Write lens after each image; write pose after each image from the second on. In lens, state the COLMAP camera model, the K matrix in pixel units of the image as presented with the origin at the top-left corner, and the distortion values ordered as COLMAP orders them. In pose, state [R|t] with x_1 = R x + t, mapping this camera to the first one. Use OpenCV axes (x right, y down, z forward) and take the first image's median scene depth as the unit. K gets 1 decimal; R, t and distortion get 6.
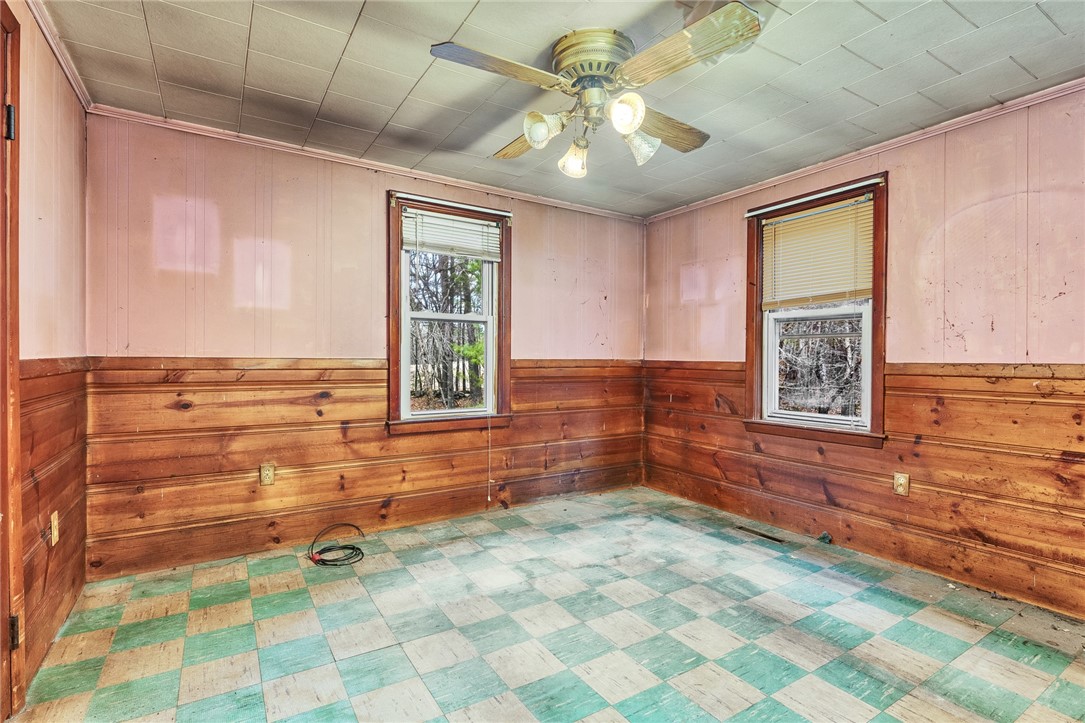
lens RADIAL K [[513.7, 0, 542.5], [0, 513.7, 361.5], [0, 0, 1]] dist [-0.000363, -0.000144]
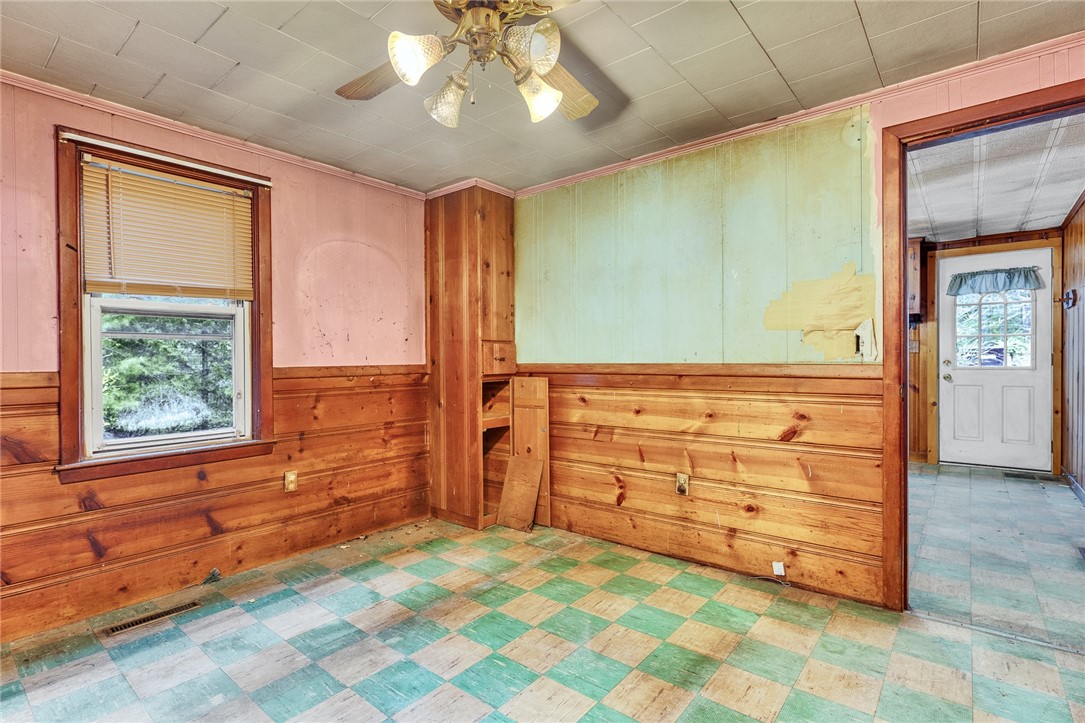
lens RADIAL K [[513.7, 0, 542.5], [0, 513.7, 361.5], [0, 0, 1]] dist [-0.000363, -0.000144]
pose [[-0.305811, -0.003156, 0.952087, -0.479906], [0.015608, 0.999844, 0.008328, -0.009818], [-0.951964, 0.017407, -0.305714, 0.842363]]
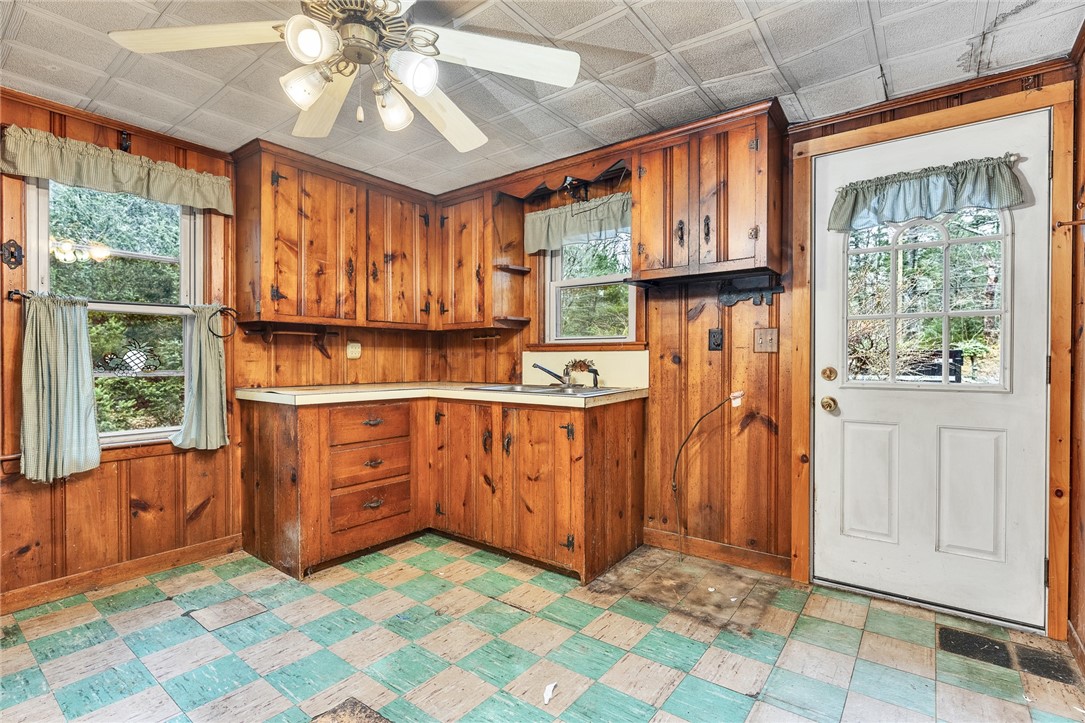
lens RADIAL K [[508.2, 0, 542.5], [0, 508.2, 361.5], [0, 0, 1]] dist [-0.000014, 0.000047]
pose [[-0.340472, -0.005098, 0.940241, -0.362859], [0.007644, 0.999937, 0.008189, -0.007934], [-0.940224, 0.009975, -0.340412, 0.631413]]
